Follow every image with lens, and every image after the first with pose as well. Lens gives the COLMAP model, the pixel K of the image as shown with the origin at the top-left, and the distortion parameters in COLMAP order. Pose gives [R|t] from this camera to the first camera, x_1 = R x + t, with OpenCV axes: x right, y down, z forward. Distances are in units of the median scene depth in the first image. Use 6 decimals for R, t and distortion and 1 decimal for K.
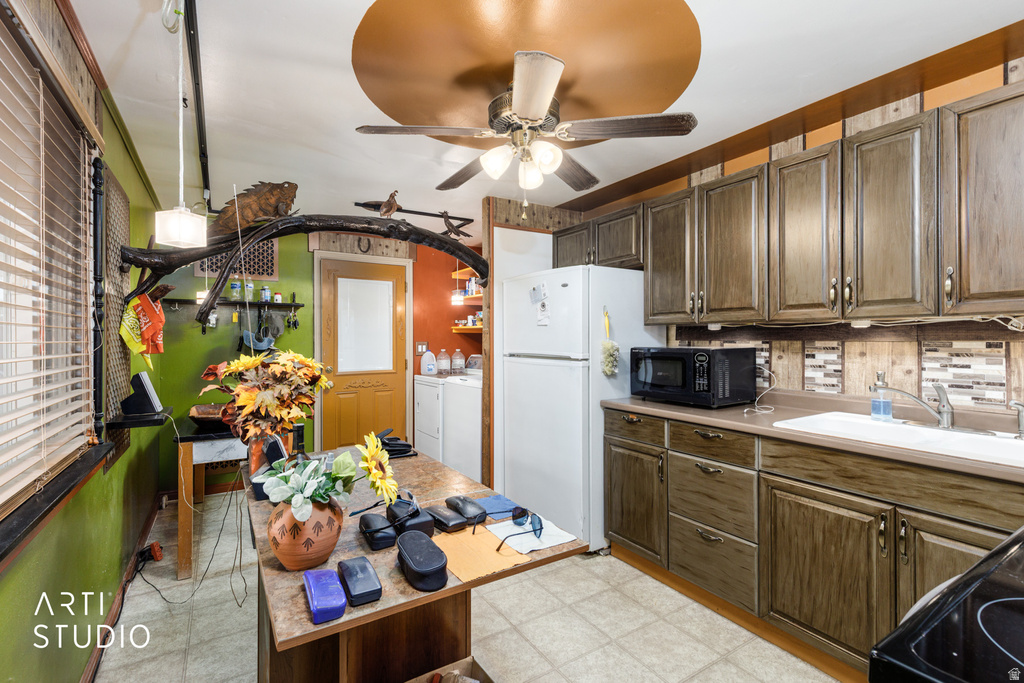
lens RADIAL K [[464.4, 0, 511.7], [0, 464.4, 338.3], [0, 0, 1]] dist [-0.000843, 0.000047]
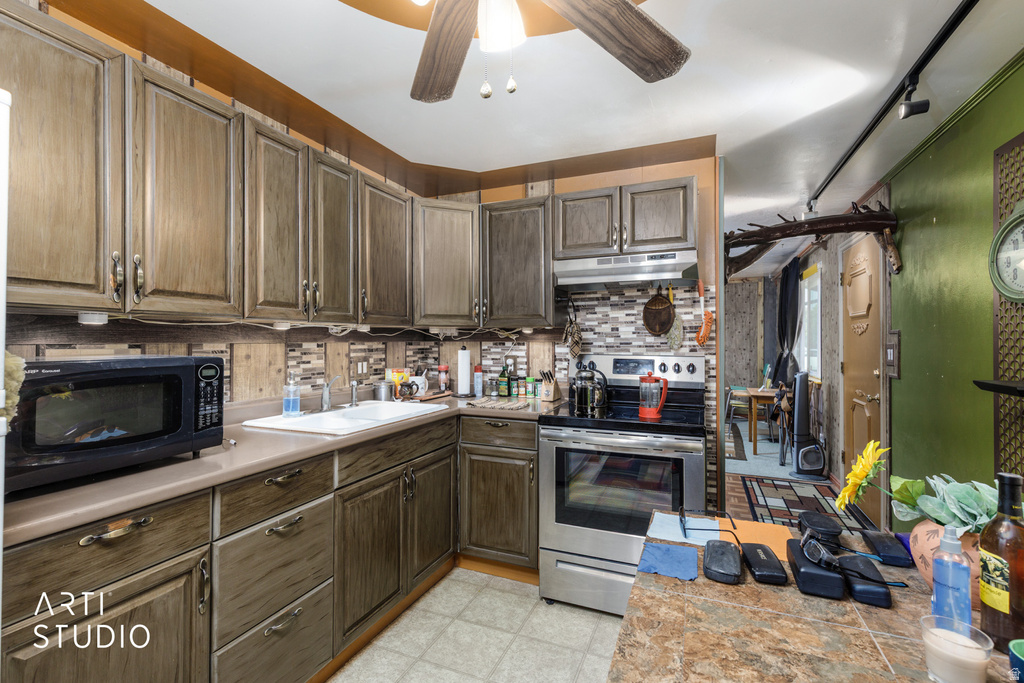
lens RADIAL K [[464.4, 0, 511.5], [0, 464.4, 342.0], [0, 0, 1]] dist [-0.000843, 0.000047]
pose [[-0.580906, 0.001756, 0.813969, -0.426586], [0.005083, 0.999986, 0.001471, 0.006510], [-0.813955, 0.004992, -0.580907, 1.409730]]
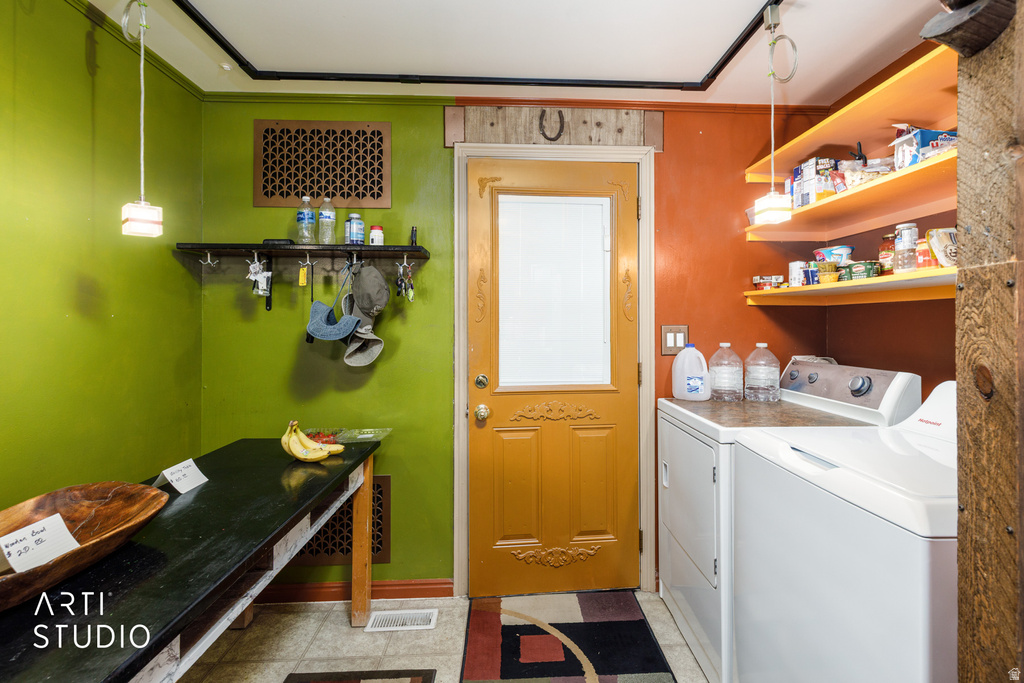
lens RADIAL K [[464.4, 0, 523.9], [0, 464.4, 323.0], [0, 0, 1]] dist [-0.000843, 0.000047]
pose [[0.879469, -0.001778, -0.475952, -0.104029], [0.000387, 0.999995, -0.003021, 0.006221], [0.475956, 0.002473, 0.879466, 0.515749]]
